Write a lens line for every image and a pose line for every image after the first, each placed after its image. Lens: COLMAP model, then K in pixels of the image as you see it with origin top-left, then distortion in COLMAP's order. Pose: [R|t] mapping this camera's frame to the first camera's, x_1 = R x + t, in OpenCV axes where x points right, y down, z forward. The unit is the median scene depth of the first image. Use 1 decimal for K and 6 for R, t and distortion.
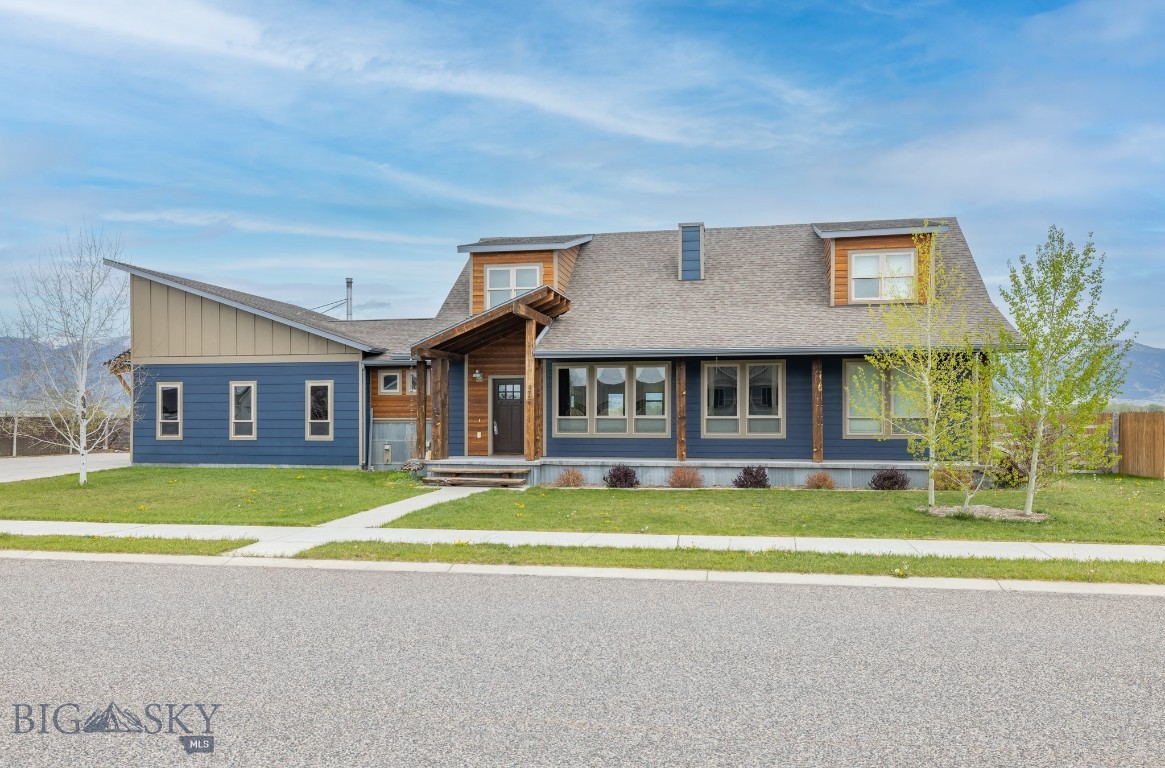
lens RADIAL K [[828.0, 0, 580.0], [0, 828.0, 407.2], [0, 0, 1]] dist [-0.001827, 0.005094]
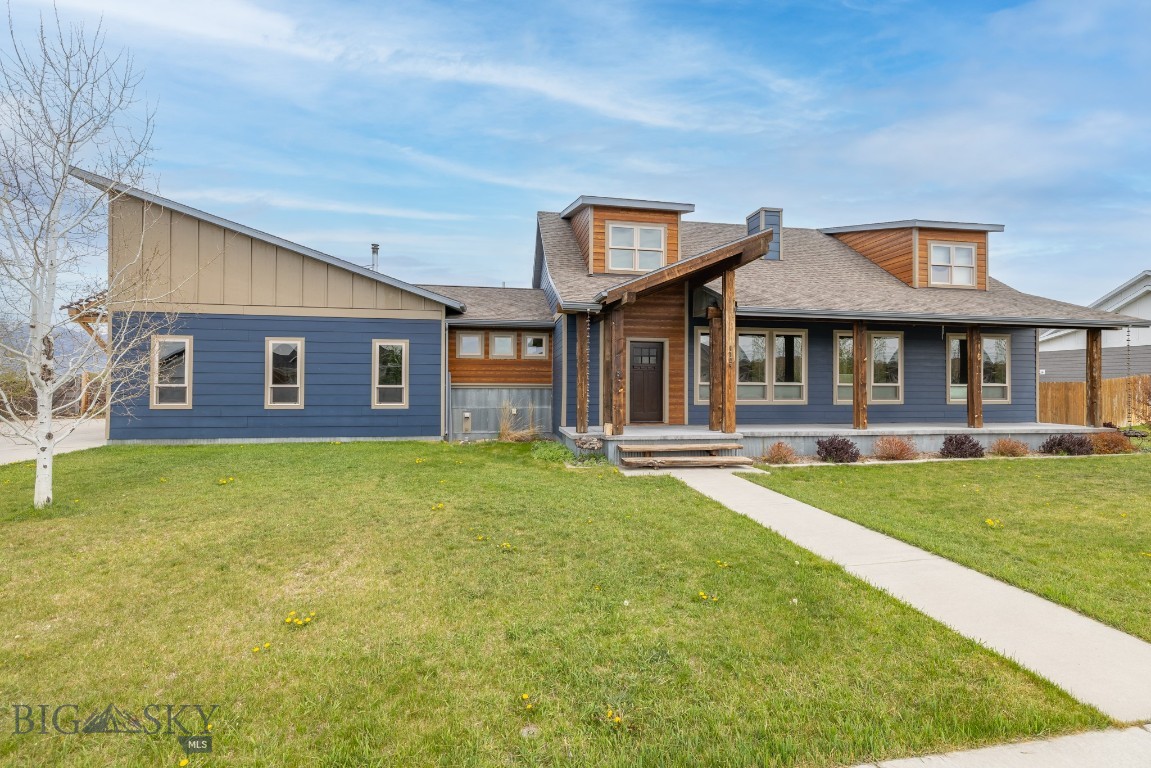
lens RADIAL K [[472.5, 0, 585.8], [0, 472.5, 379.6], [0, 0, 1]] dist [-0.003448, 0.000196]
pose [[0.937239, 0.009127, 0.348567, -0.308243], [-0.009829, 0.999952, 0.000246, 0.007981], [-0.348548, -0.003657, 0.937284, 0.484052]]
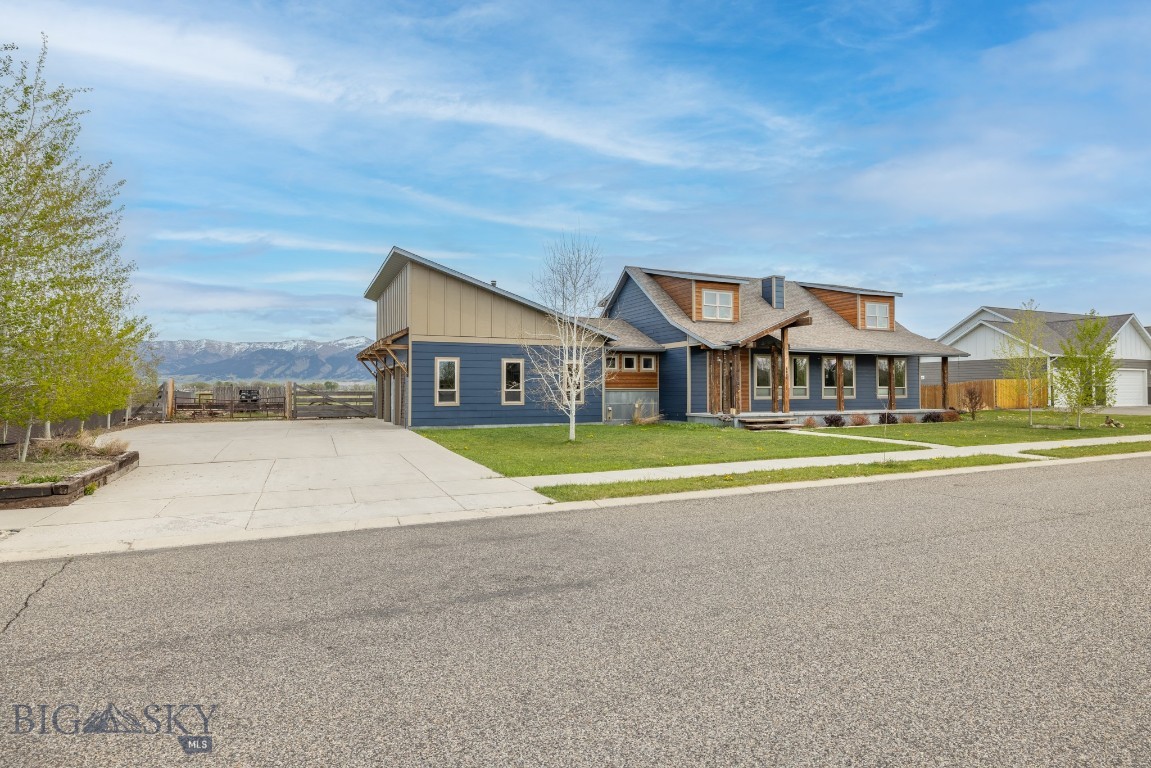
lens RADIAL K [[612.2, 0, 583.9], [0, 612.2, 377.4], [0, 0, 1]] dist [0.007453, -0.001517]
pose [[0.815669, 0.010213, 0.578428, -0.916175], [-0.007877, 0.999948, -0.006548, 0.002855], [-0.578465, 0.000785, 0.815707, 0.185819]]
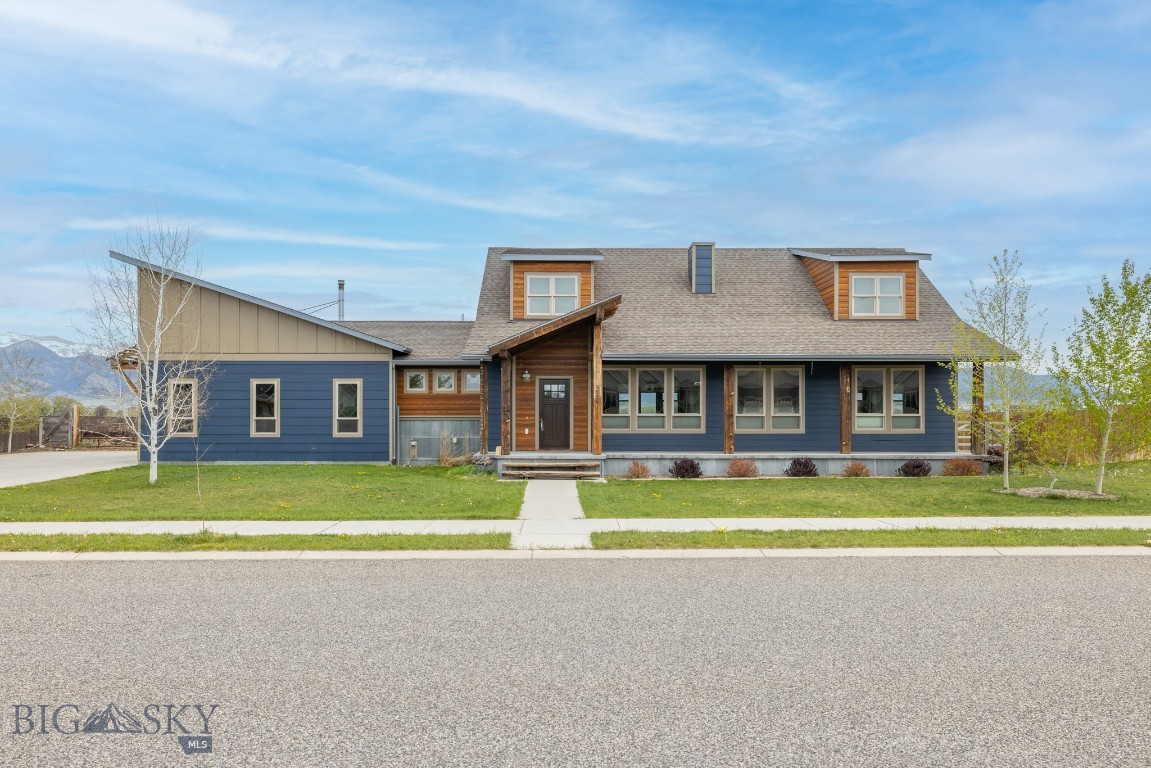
lens RADIAL K [[747.5, 0, 574.2], [0, 747.5, 414.3], [0, 0, 1]] dist [-0.006442, -0.004459]
pose [[0.979533, 0.001820, 0.201274, -0.236333], [-0.003795, 0.999948, 0.009430, 0.002040], [-0.201246, -0.010001, 0.979490, 0.038213]]
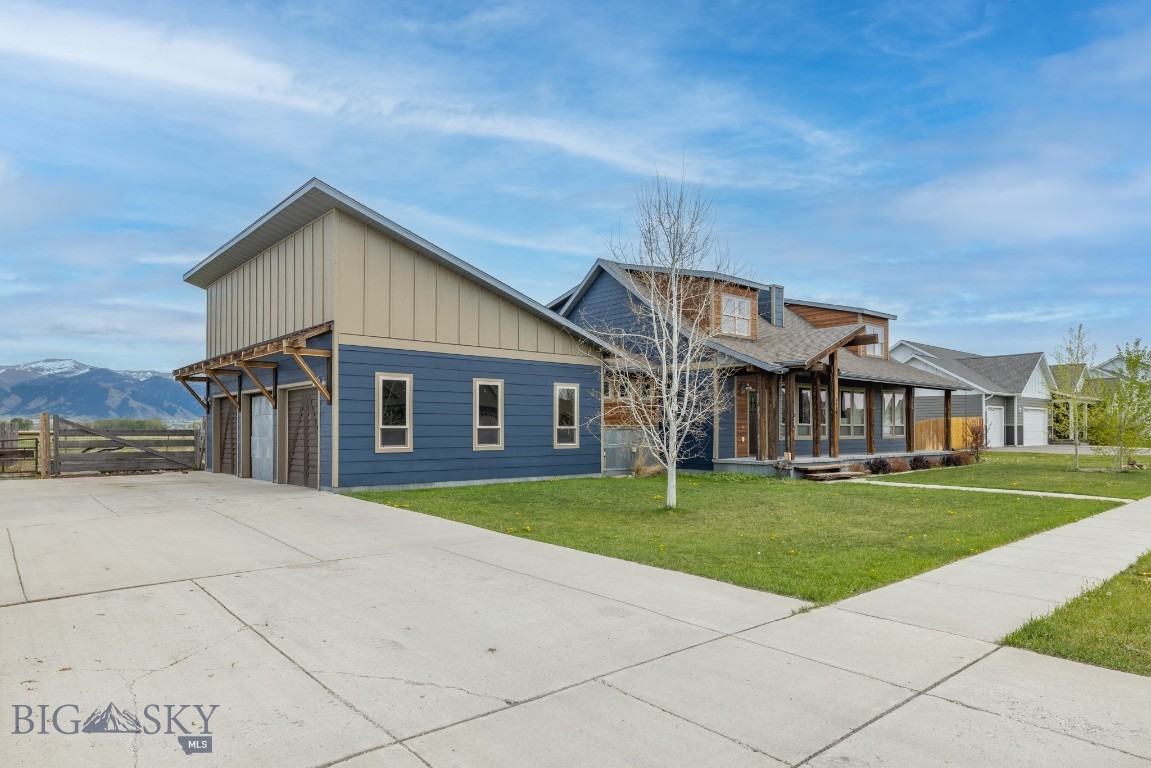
lens RADIAL K [[679.0, 0, 580.2], [0, 679.0, 425.3], [0, 0, 1]] dist [0.007138, 0.000461]
pose [[0.611177, 0.004431, 0.791482, -0.943456], [-0.012548, 0.999913, 0.004092, 0.011808], [-0.791394, -0.012432, 0.611179, 0.549504]]
